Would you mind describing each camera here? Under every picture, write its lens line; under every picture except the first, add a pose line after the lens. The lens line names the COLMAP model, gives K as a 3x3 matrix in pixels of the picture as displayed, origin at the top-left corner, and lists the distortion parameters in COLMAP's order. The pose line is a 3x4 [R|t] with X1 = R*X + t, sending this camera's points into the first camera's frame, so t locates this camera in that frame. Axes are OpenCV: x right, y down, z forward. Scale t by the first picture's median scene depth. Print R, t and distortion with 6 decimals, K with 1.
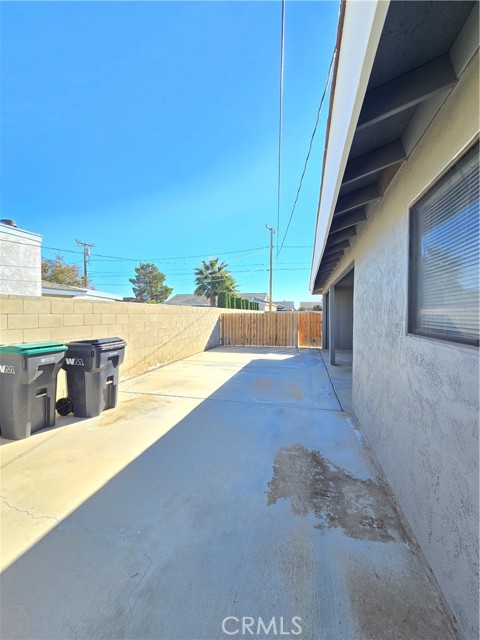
lens RADIAL K [[261.7, 0, 240.0], [0, 261.7, 320.0], [0, 0, 1]] dist [-0.002874, -0.000256]
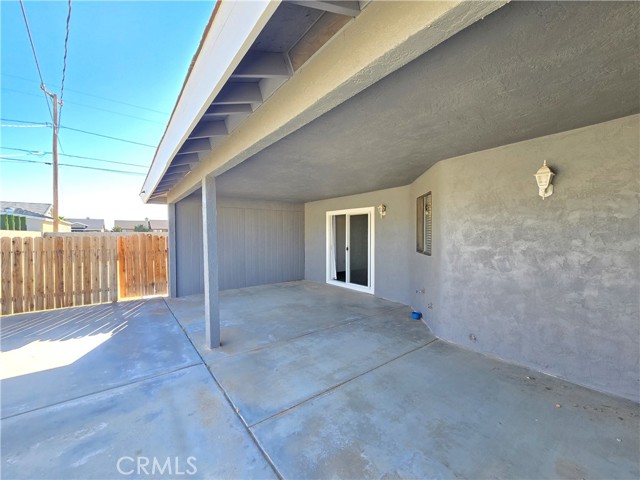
lens RADIAL K [[261.7, 0, 320.0], [0, 261.7, 240.0], [0, 0, 1]] dist [-0.002874, -0.000256]
pose [[0.626980, -0.020612, 0.778763, 0.063913], [0.024108, 0.999684, 0.007050, -0.011709], [-0.778662, 0.014355, 0.627279, 0.323449]]
